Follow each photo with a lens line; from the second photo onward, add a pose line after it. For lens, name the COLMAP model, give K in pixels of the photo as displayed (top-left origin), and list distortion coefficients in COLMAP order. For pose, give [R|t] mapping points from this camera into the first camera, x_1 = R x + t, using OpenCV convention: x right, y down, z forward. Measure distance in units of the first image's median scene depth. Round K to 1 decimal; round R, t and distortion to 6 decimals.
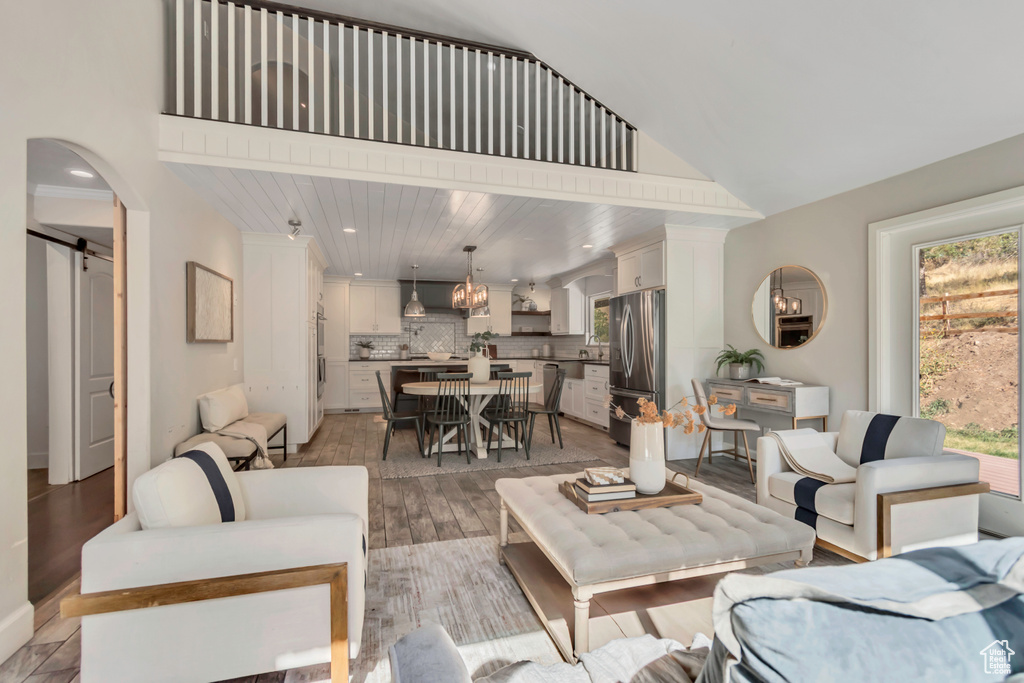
lens RADIAL K [[458.7, 0, 515.2], [0, 458.7, 346.9], [0, 0, 1]] dist [0.005659, 0.000449]
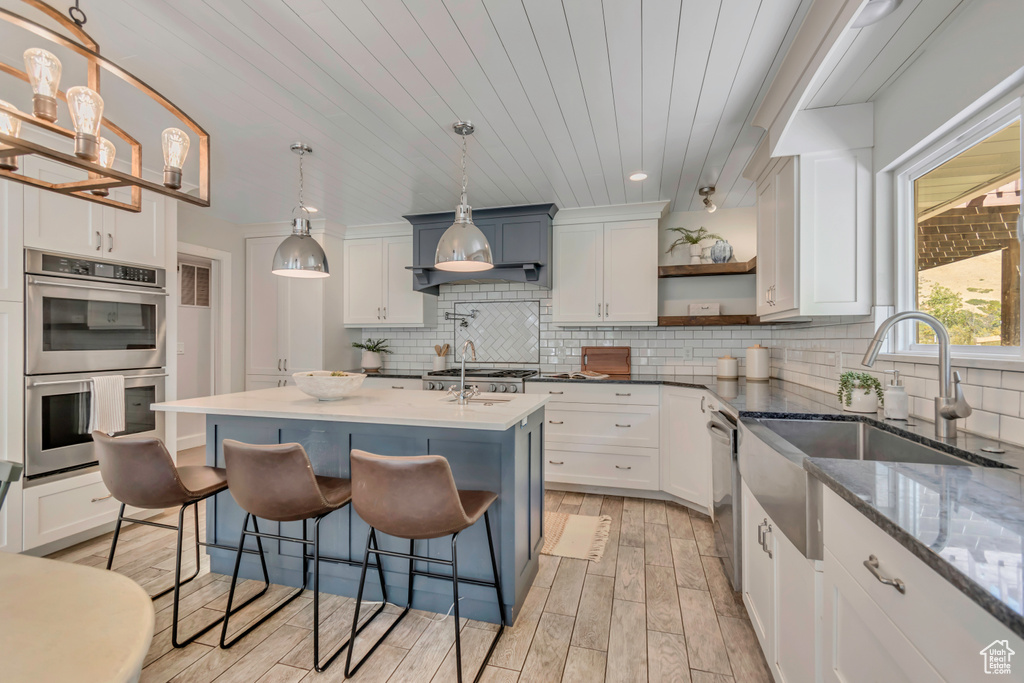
lens RADIAL K [[458.7, 0, 512.6], [0, 458.7, 337.8], [0, 0, 1]] dist [0.005659, 0.000449]
pose [[0.836352, -0.001516, -0.548191, 0.124453], [-0.003404, 0.999963, -0.007959, -0.010544], [0.548183, 0.008523, 0.836315, 0.660881]]
